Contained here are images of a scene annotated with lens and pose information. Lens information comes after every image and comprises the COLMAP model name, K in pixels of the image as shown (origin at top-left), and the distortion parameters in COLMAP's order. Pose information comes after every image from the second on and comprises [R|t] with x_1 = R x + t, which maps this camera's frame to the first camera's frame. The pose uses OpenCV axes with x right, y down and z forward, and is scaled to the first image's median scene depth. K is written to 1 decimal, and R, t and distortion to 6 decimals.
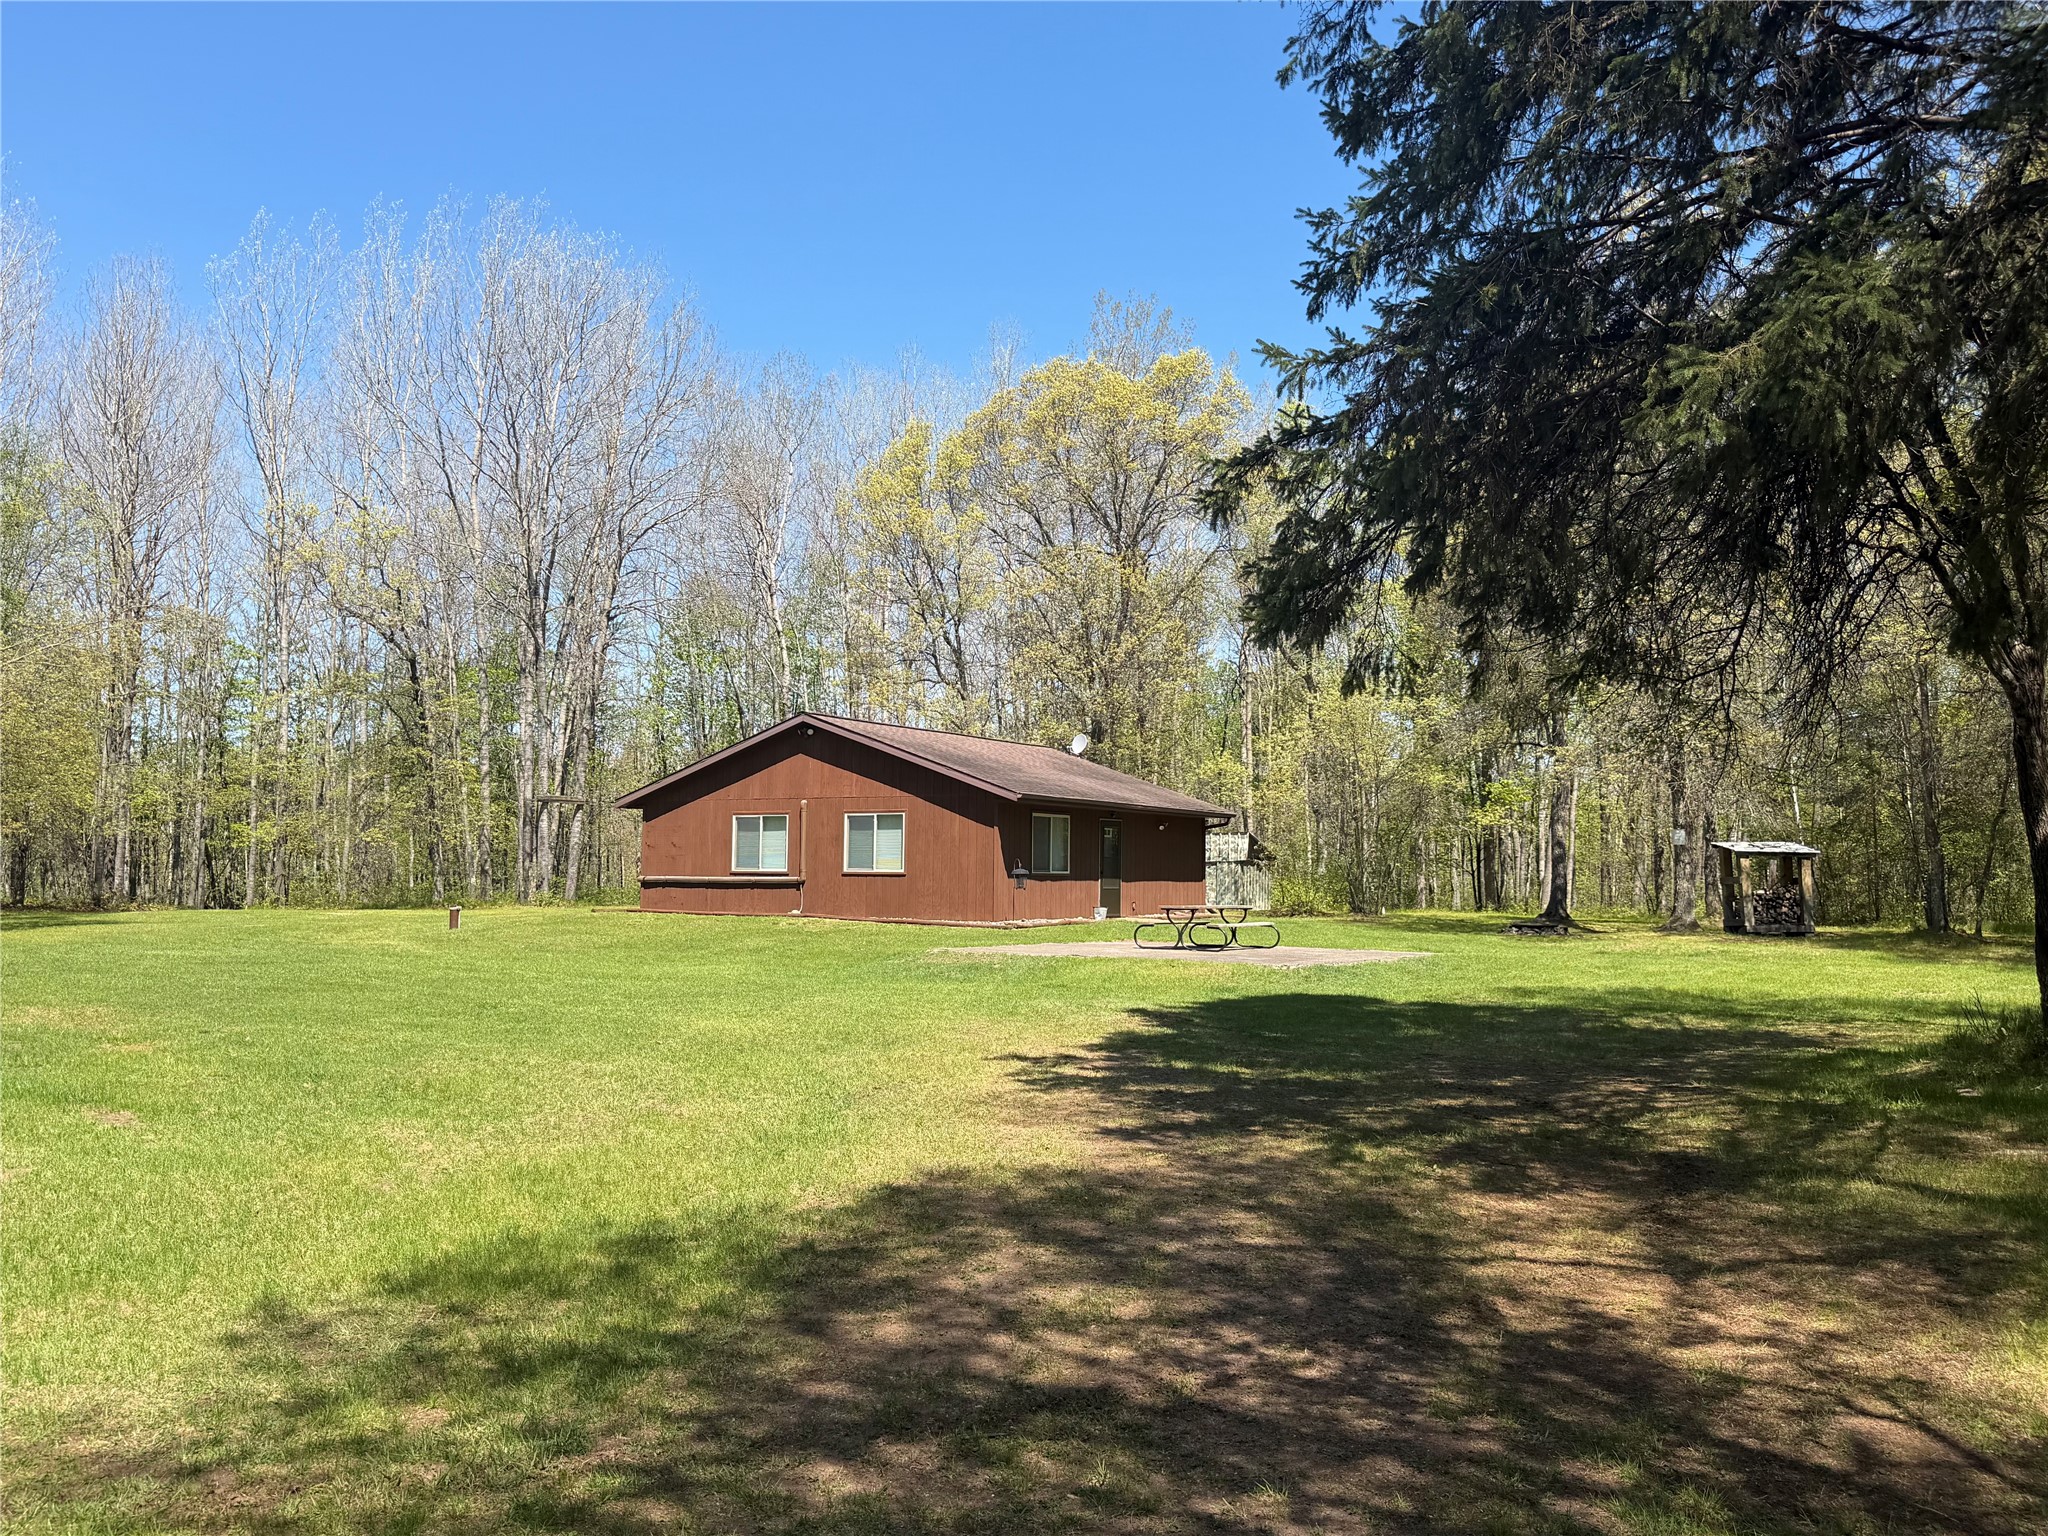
lens RADIAL K [[1682.8, 0, 1027.1], [0, 1682.8, 765.0], [0, 0, 1]] dist [0.010911, 0.000943]
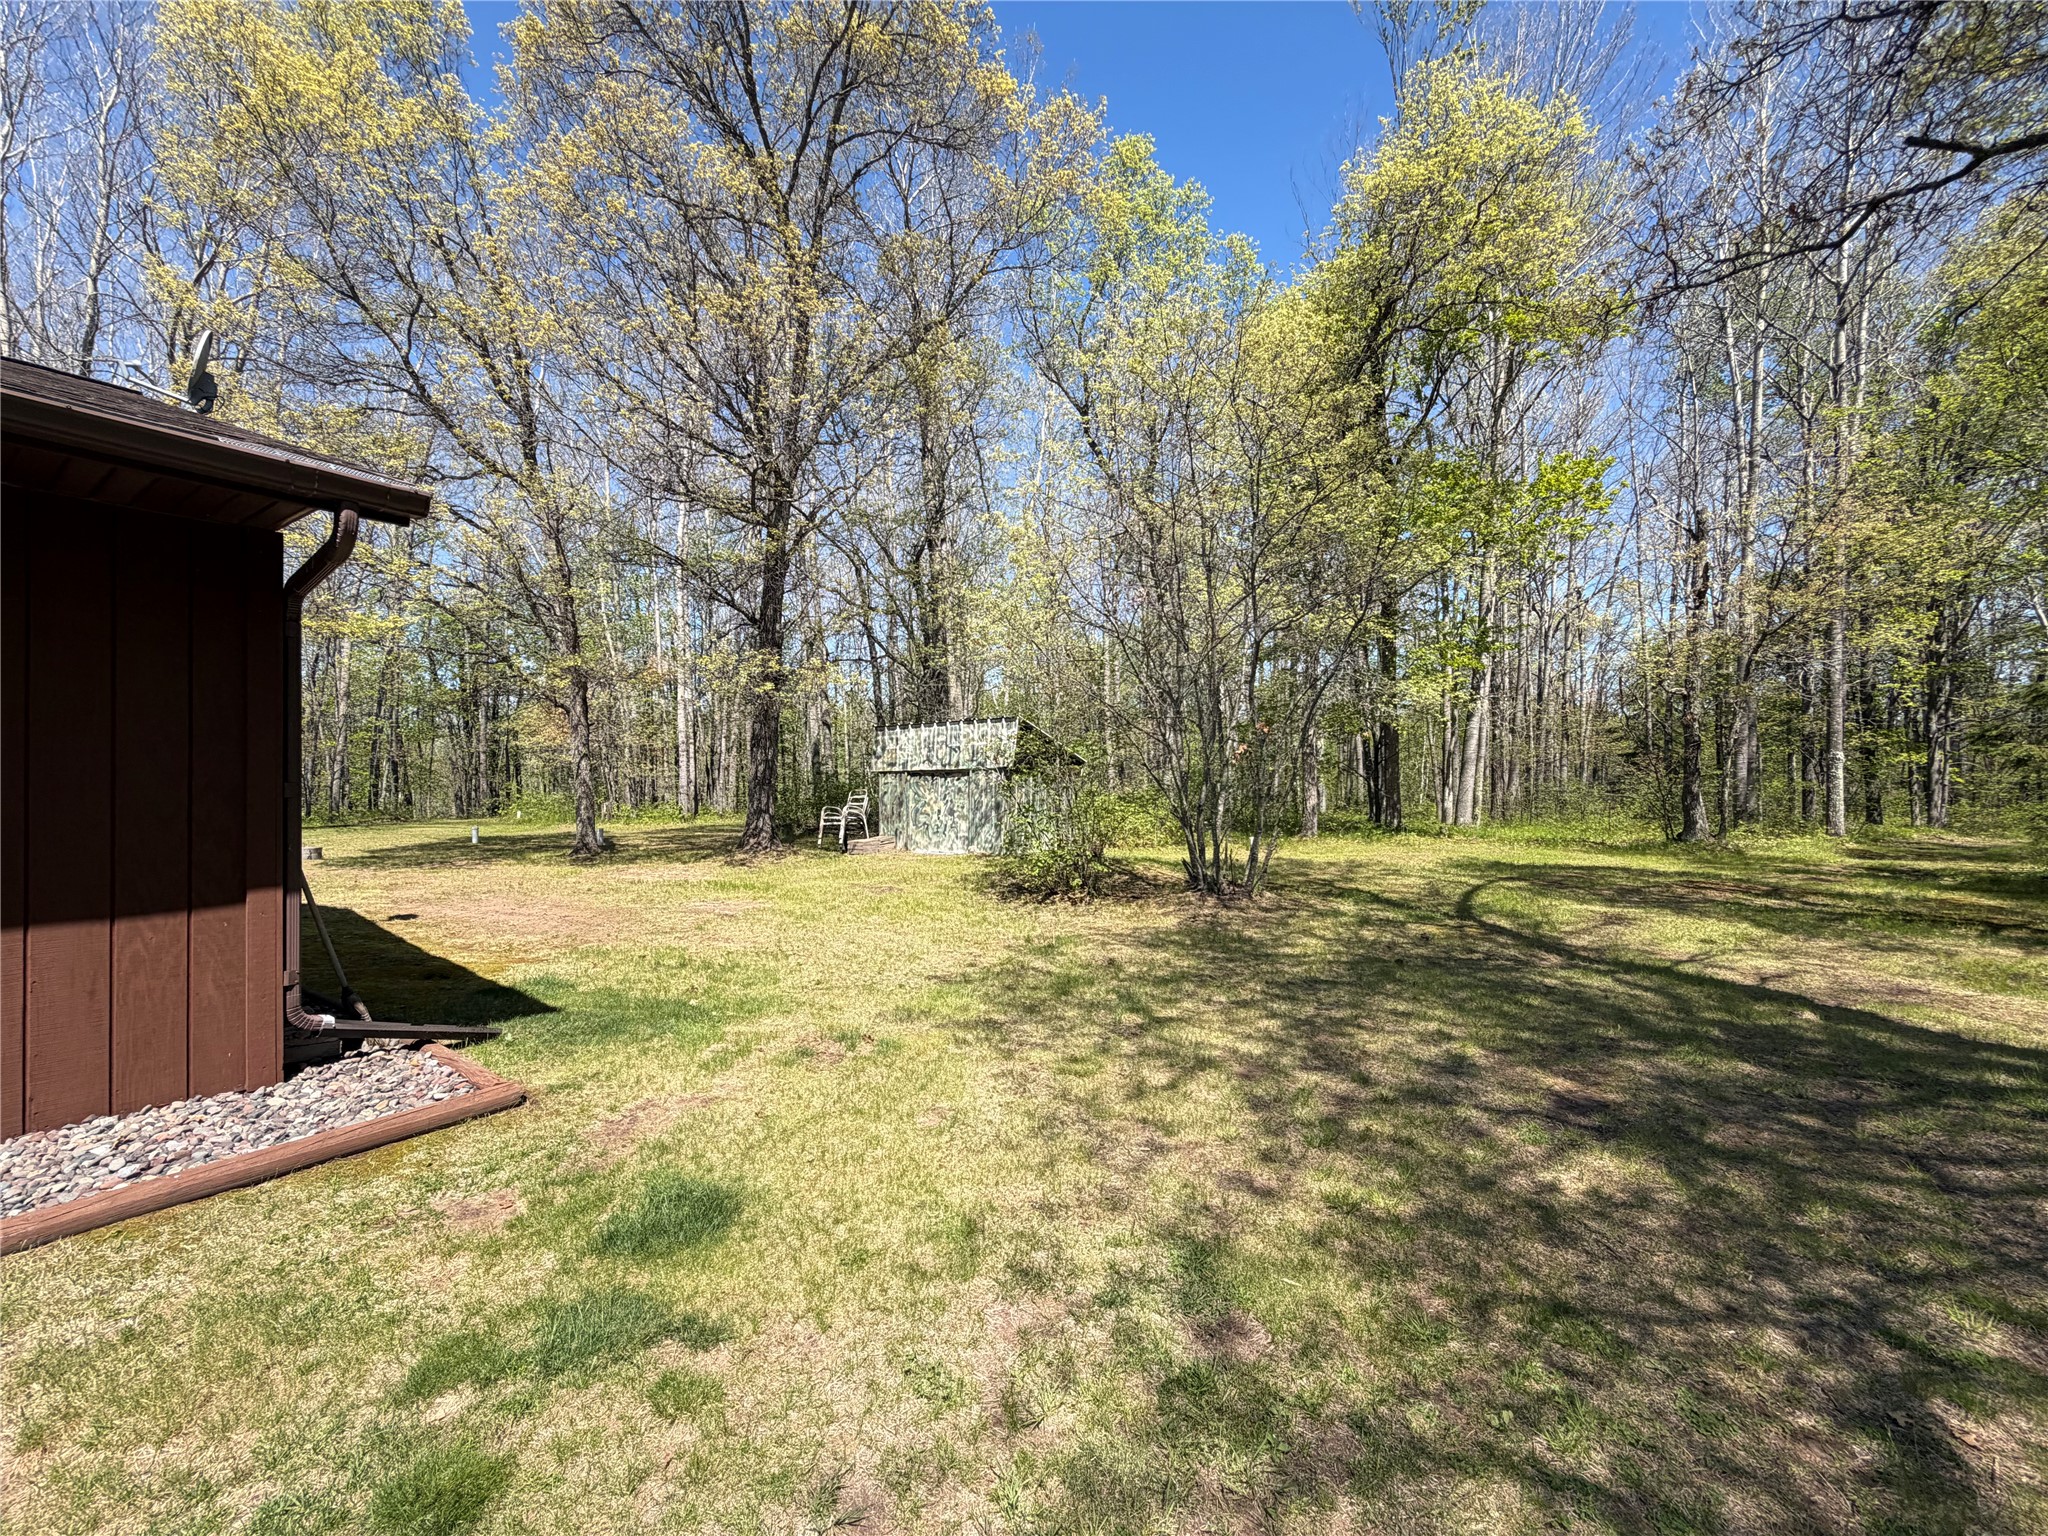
lens RADIAL K [[821.6, 0, 1025.6], [0, 821.6, 771.5], [0, 0, 1]] dist [0.002730, 0.000240]
pose [[0.998475, -0.013493, -0.053539, 0.210038], [0.016827, 0.997914, 0.062322, 0.058223], [0.052587, -0.063127, 0.996619, 1.023412]]
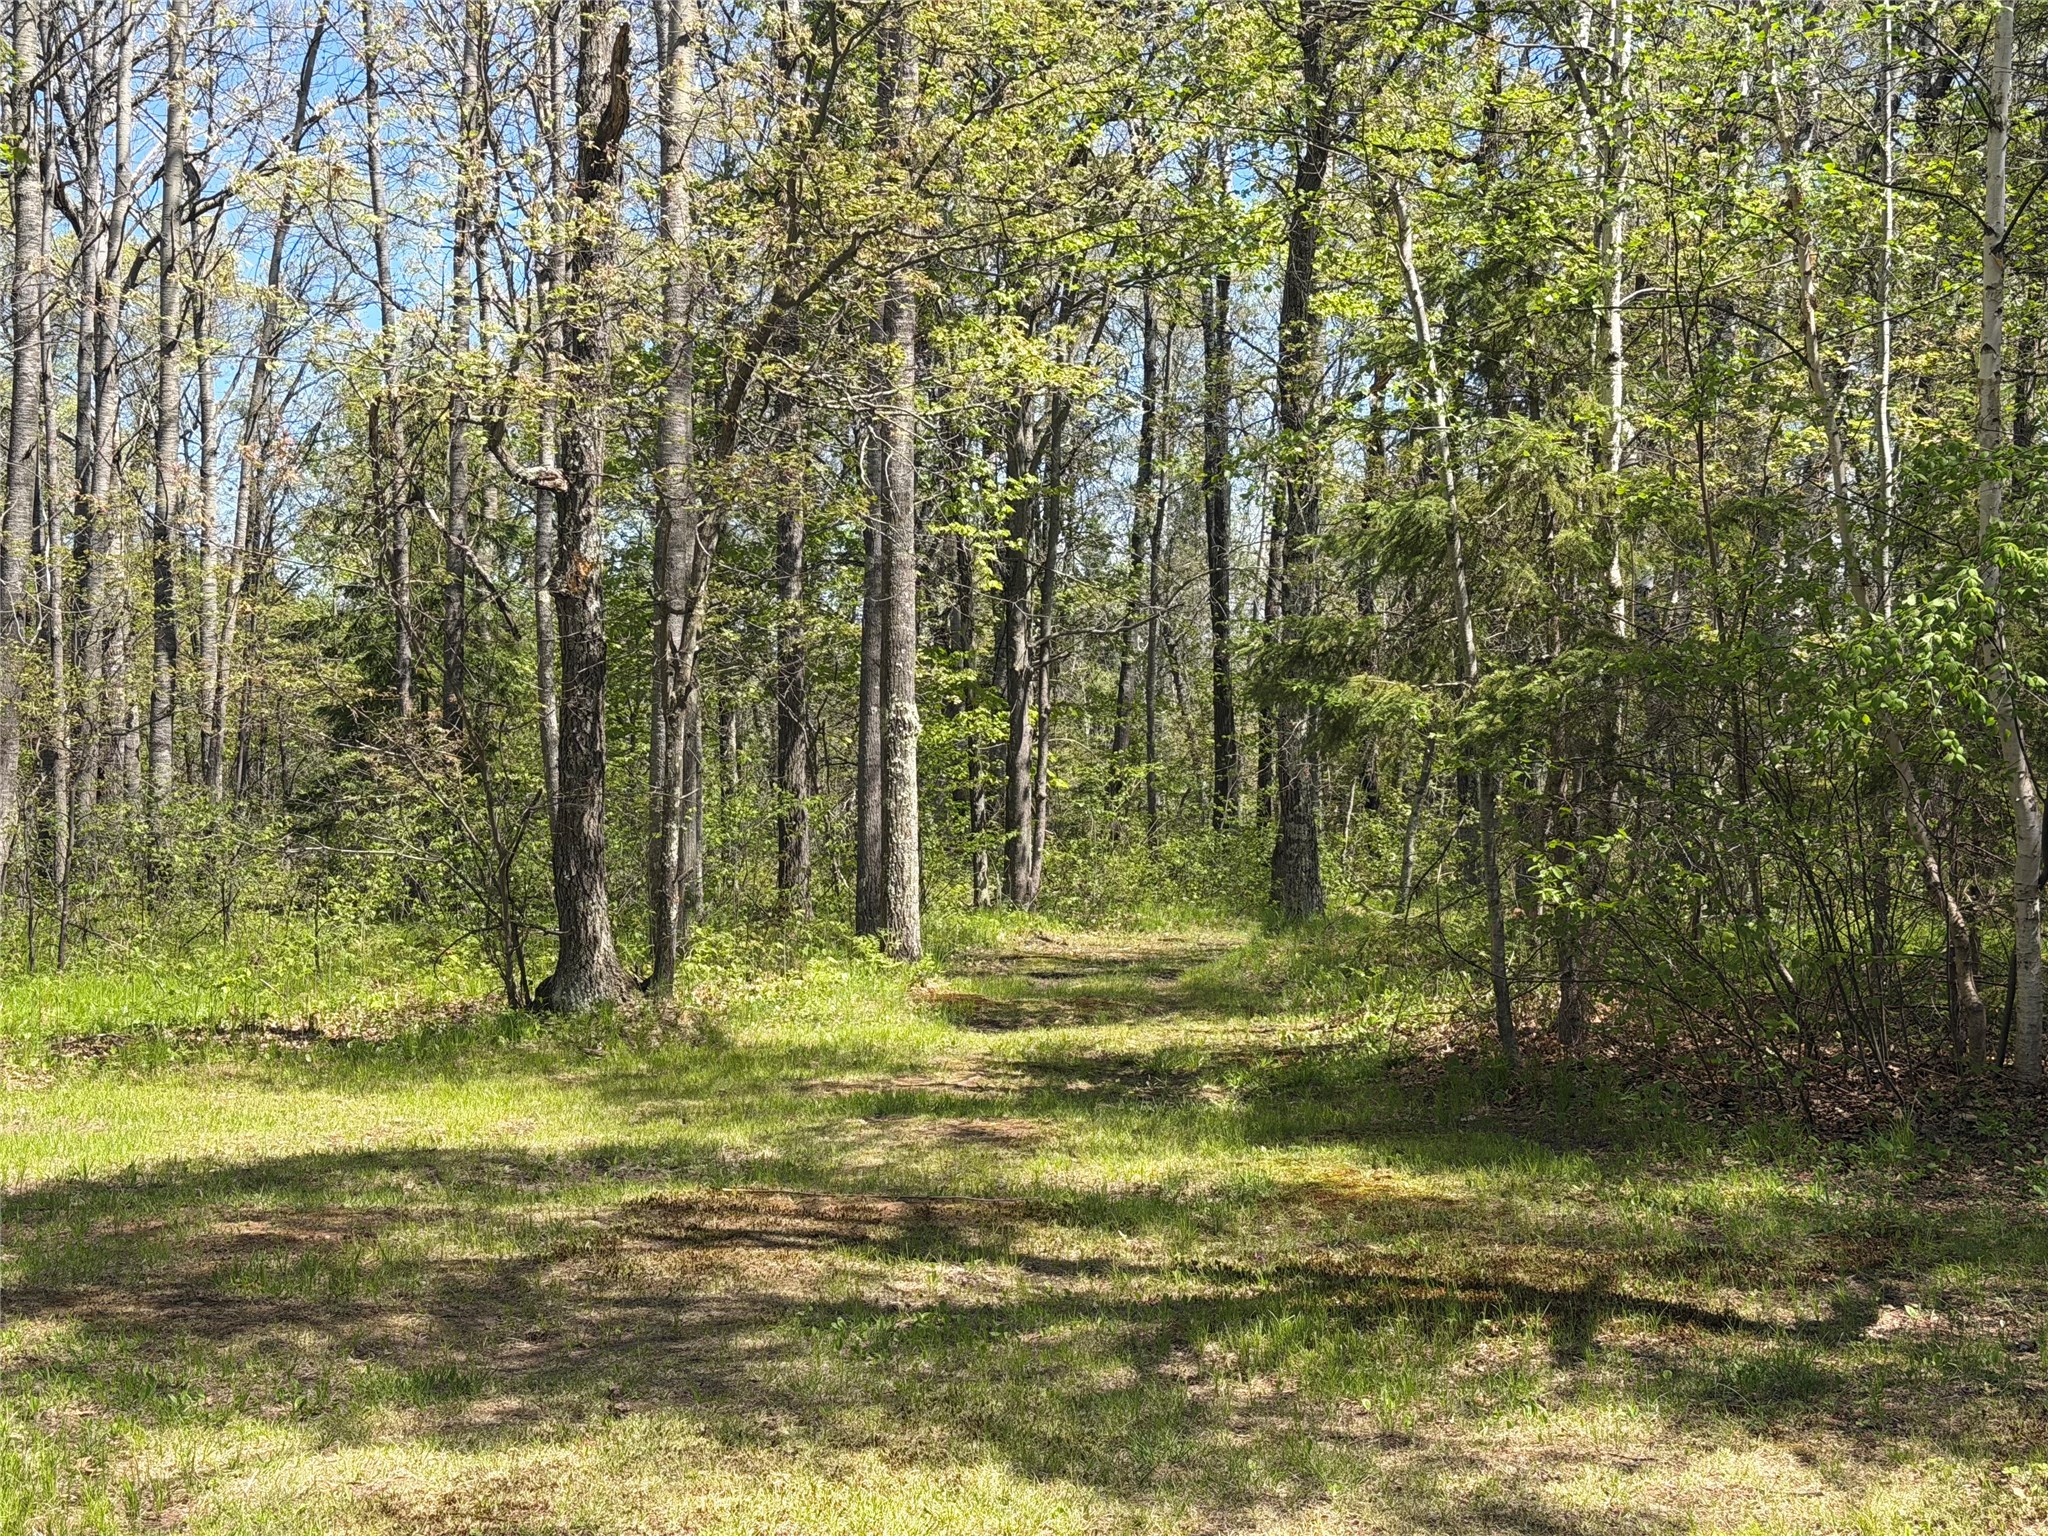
lens RADIAL K [[2872.2, 0, 1023.0], [0, 2872.2, 766.5], [0, 0, 1]] dist [0.097317, 0.000000]
pose [[0.681549, -0.015527, 0.731608, 0.332368], [-0.034920, 0.997946, 0.053710, 0.075449], [-0.730939, -0.062154, 0.679607, 1.257948]]
